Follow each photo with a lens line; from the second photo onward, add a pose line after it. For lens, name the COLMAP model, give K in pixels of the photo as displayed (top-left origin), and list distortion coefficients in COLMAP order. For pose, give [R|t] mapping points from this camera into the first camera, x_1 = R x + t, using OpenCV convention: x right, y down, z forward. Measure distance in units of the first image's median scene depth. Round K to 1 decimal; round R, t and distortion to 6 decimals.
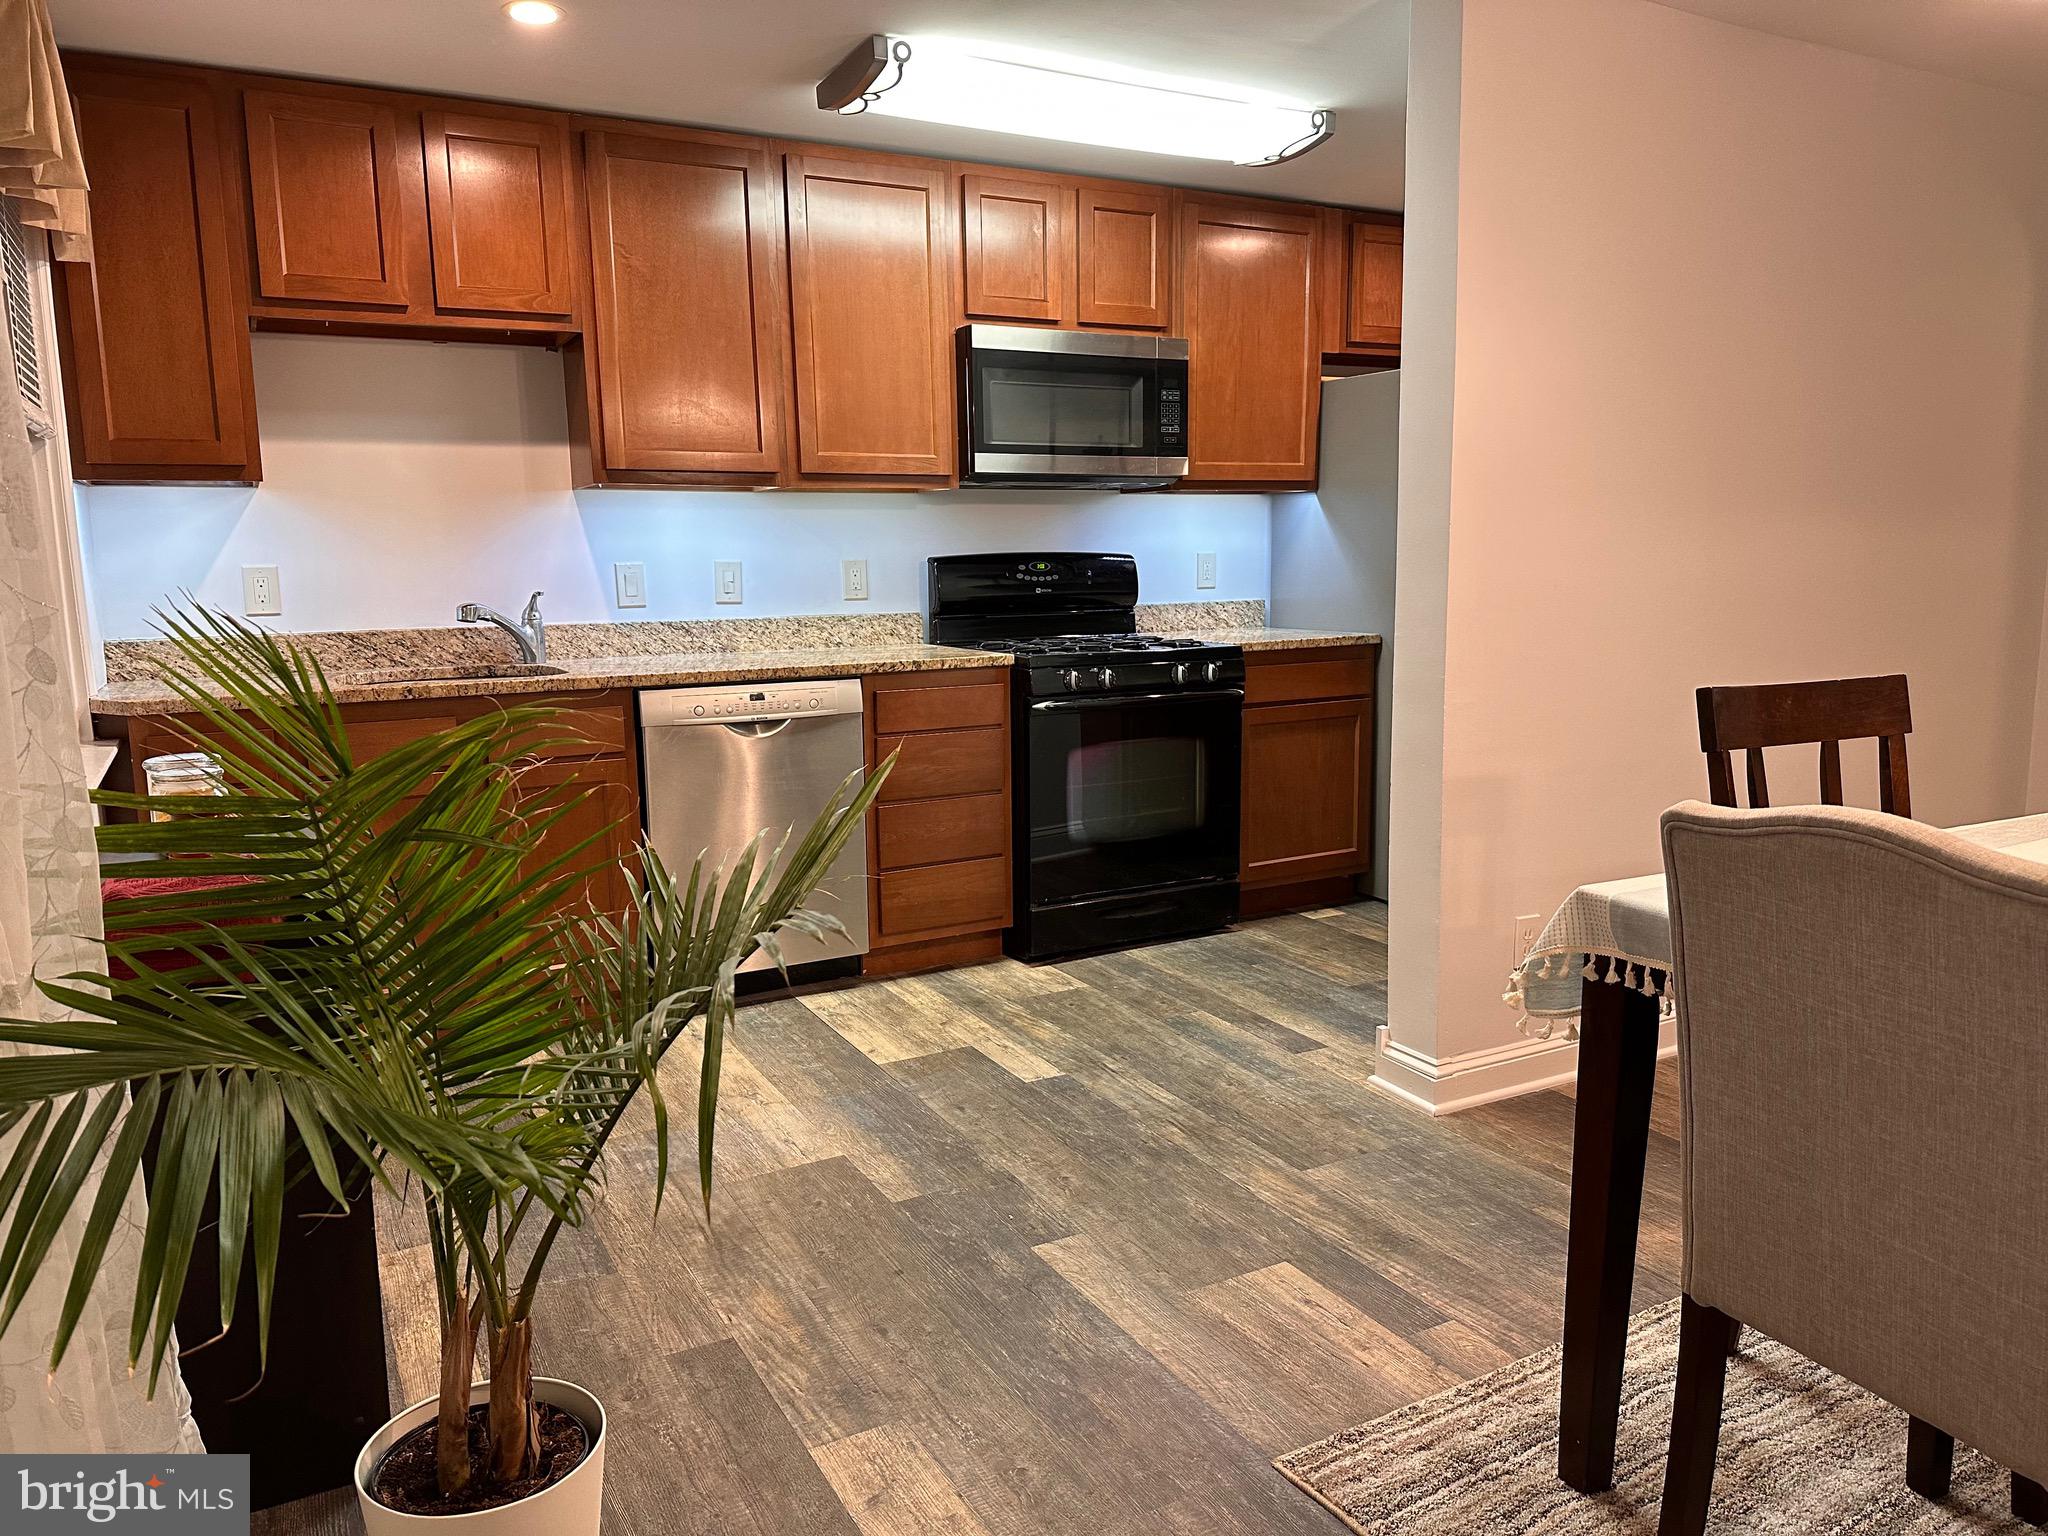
lens RADIAL K [[1435.3, 0, 1024.0], [0, 1435.3, 768.0], [0, 0, 1]] dist [0.127889, -0.199485]
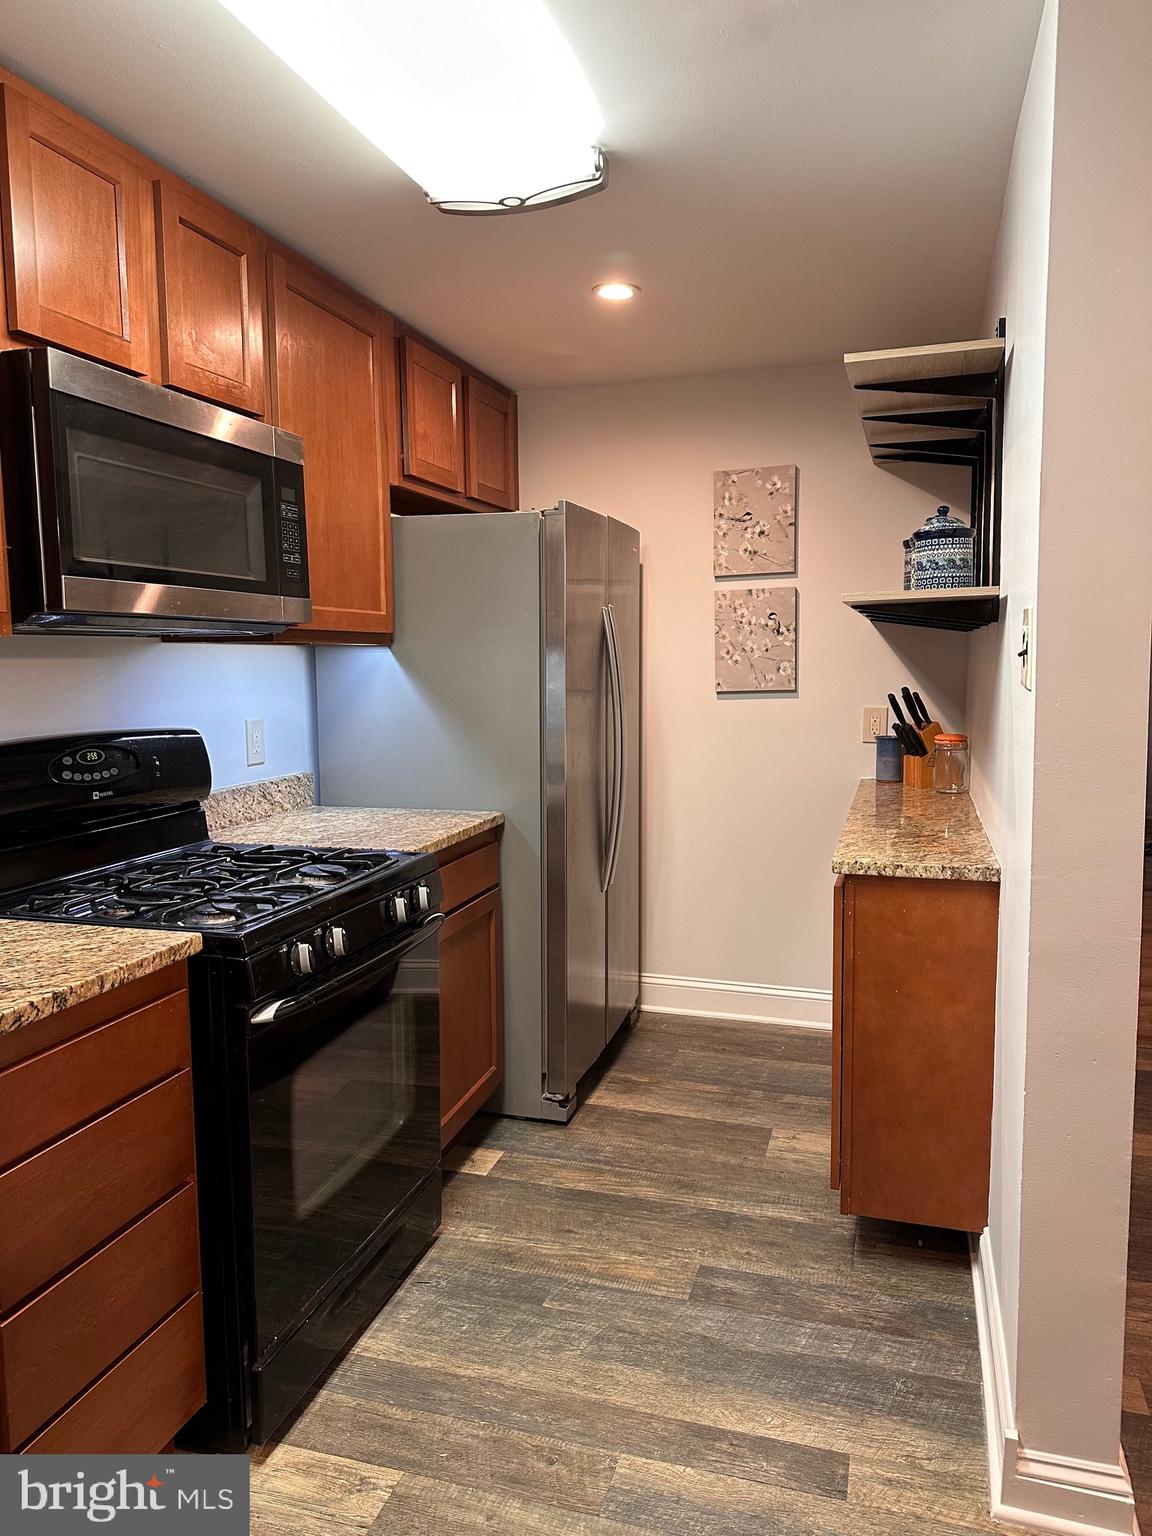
lens RADIAL K [[1065.4, 0, 576.0], [0, 1065.4, 768.0], [0, 0, 1]] dist [0.112932, -0.154508]
pose [[0.708334, -0.064467, 0.702928, -0.199330], [0.104034, 0.994480, -0.013628, -0.124219], [-0.698169, 0.082781, 0.711131, 0.601959]]
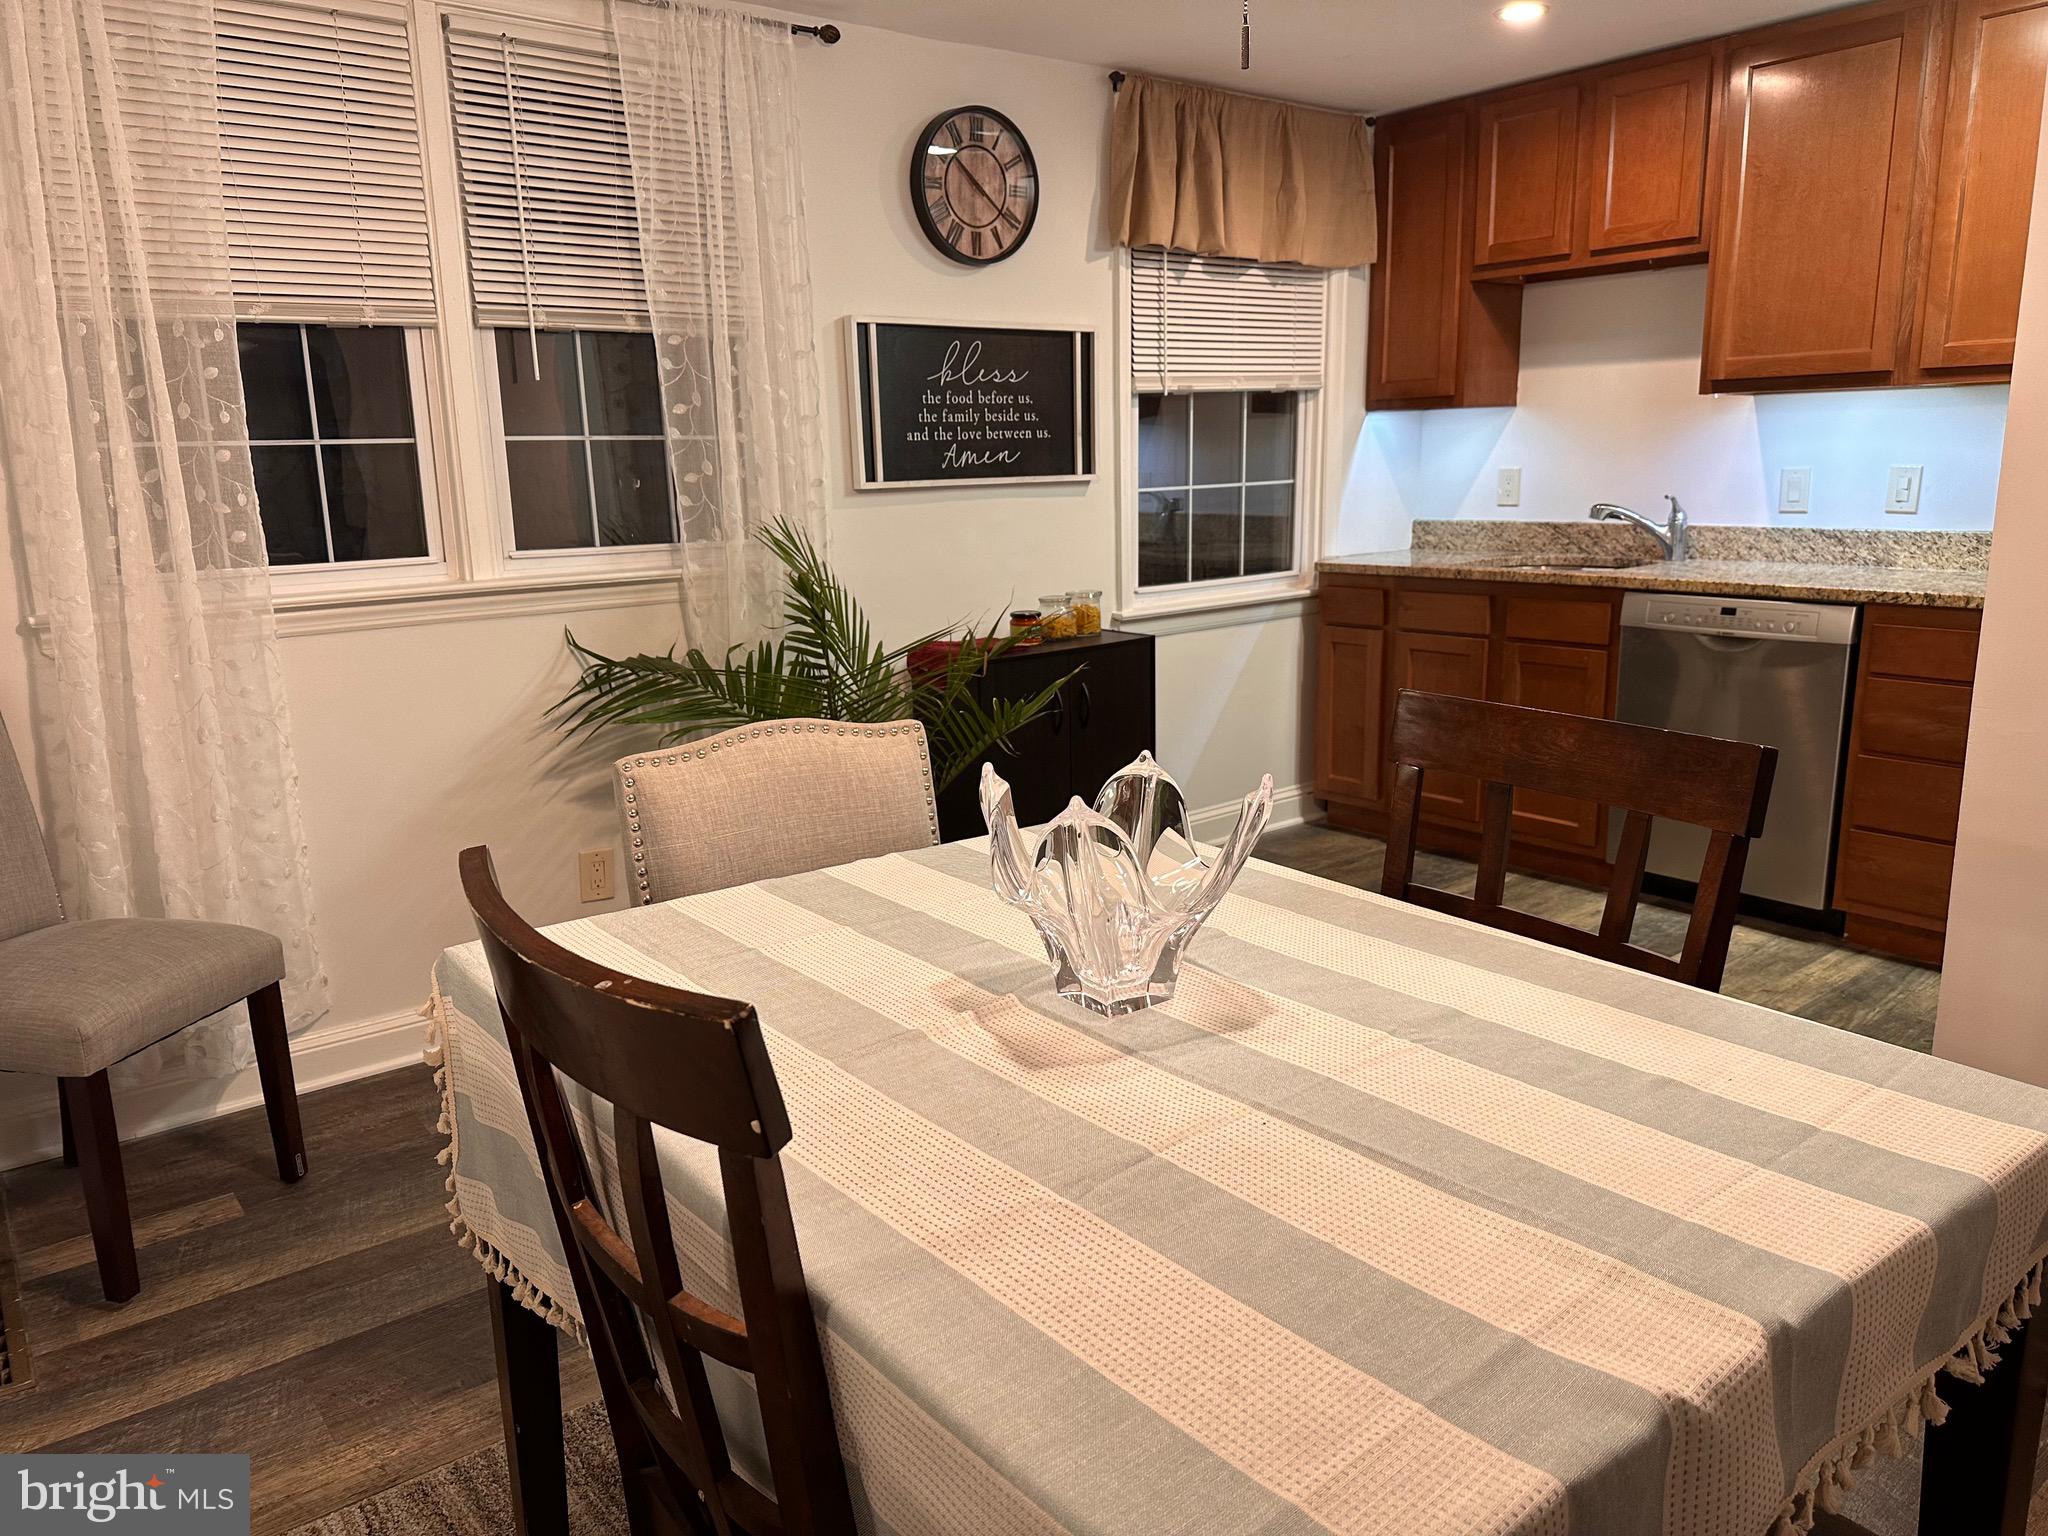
lens RADIAL K [[1435.3, 0, 1024.0], [0, 1435.3, 768.0], [0, 0, 1]] dist [0.127889, -0.199485]
pose [[0.164219, 0.223386, -0.960797, 0.668247], [-0.126408, 0.970755, 0.204096, -0.082261], [0.978291, 0.087936, 0.187655, 0.325320]]
